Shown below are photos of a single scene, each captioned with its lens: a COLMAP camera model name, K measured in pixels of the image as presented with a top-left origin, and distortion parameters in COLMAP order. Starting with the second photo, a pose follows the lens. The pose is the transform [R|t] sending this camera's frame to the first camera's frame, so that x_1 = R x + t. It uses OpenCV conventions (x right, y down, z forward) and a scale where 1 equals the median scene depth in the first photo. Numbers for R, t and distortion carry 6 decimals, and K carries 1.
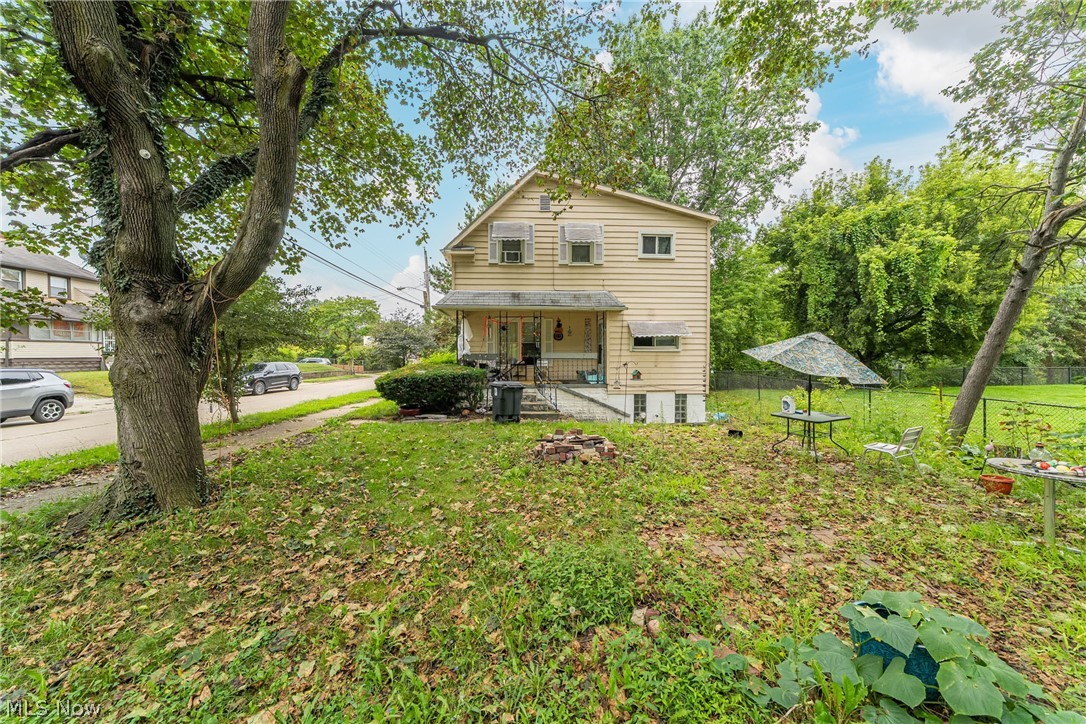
lens RADIAL K [[375.8, 0, 545.1], [0, 375.8, 367.9], [0, 0, 1]] dist [-0.001213, -0.000036]
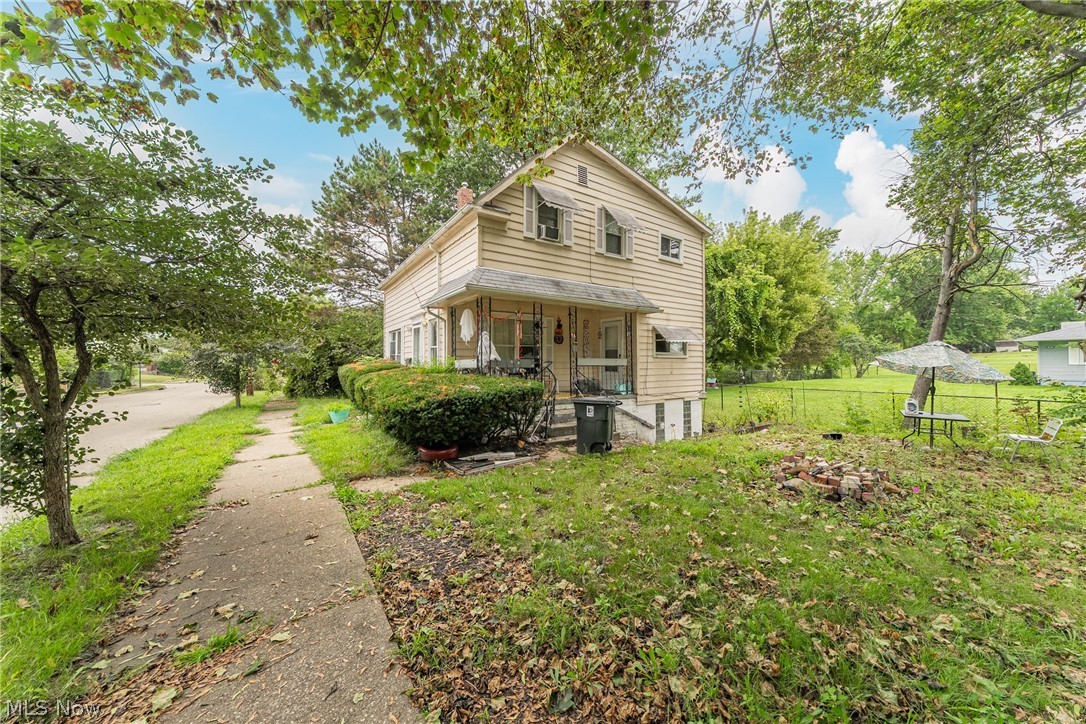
lens RADIAL K [[375.8, 0, 545.1], [0, 375.8, 367.9], [0, 0, 1]] dist [-0.001213, -0.000036]
pose [[0.855359, -0.007200, 0.517985, -0.483348], [0.017465, 0.999736, -0.014944, -0.009691], [-0.517741, 0.021830, 0.855259, 0.348079]]
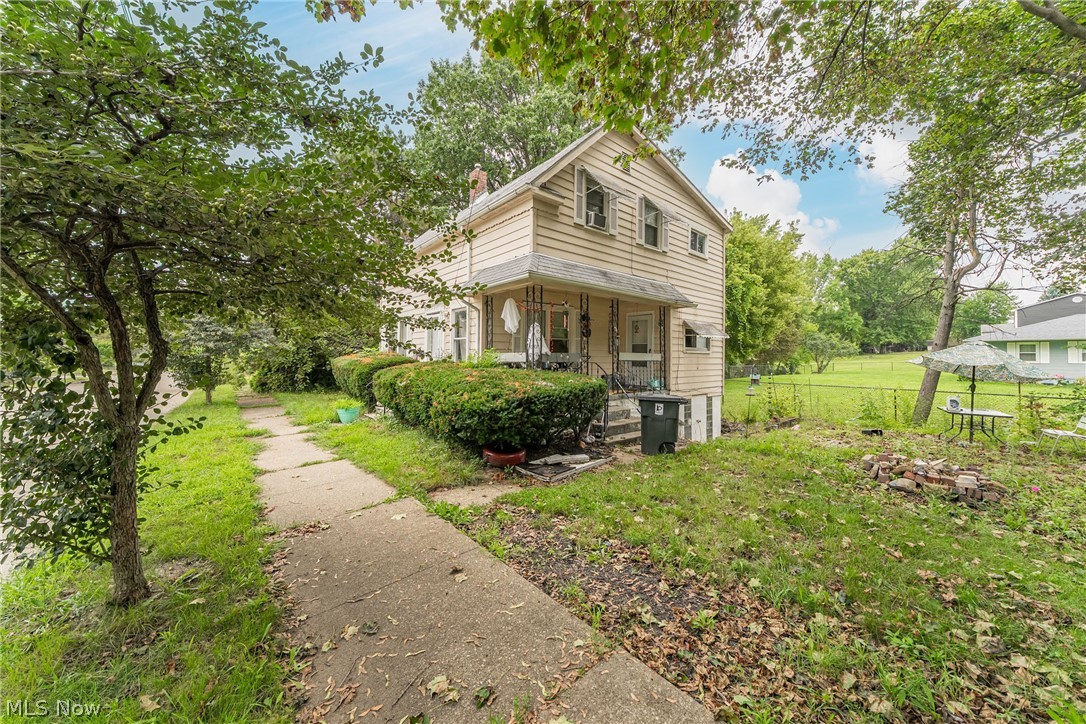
lens RADIAL K [[379.0, 0, 547.5], [0, 379.0, 358.5], [0, 0, 1]] dist [-0.000817, -0.000146]
pose [[0.795540, 0.004804, 0.605882, -0.593320], [0.010074, 0.999725, -0.021155, -0.014292], [-0.605817, 0.022933, 0.795274, 0.471127]]
